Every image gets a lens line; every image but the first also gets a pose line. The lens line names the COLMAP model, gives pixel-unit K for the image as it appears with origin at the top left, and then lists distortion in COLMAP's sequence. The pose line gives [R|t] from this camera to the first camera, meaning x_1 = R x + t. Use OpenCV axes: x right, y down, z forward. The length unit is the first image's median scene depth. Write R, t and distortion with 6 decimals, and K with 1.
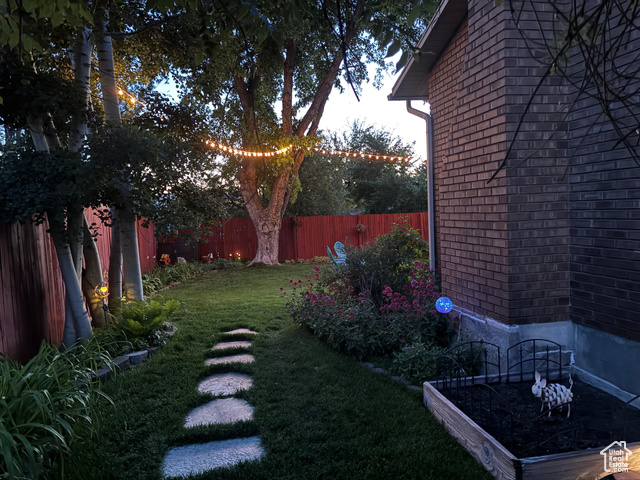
lens RADIAL K [[488.5, 0, 321.5], [0, 488.5, 241.4], [0, 0, 1]] dist [0.028394, -0.025630]
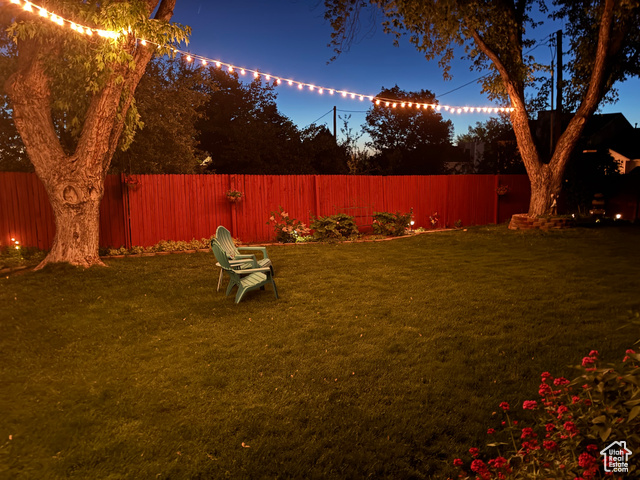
lens RADIAL K [[488.5, 0, 315.8], [0, 488.5, 242.4], [0, 0, 1]] dist [0.028394, -0.025630]
pose [[0.934777, -0.013259, 0.354986, -0.056584], [-0.017023, 0.996483, 0.082046, -0.024322], [-0.354826, -0.082737, 0.931264, 0.408356]]
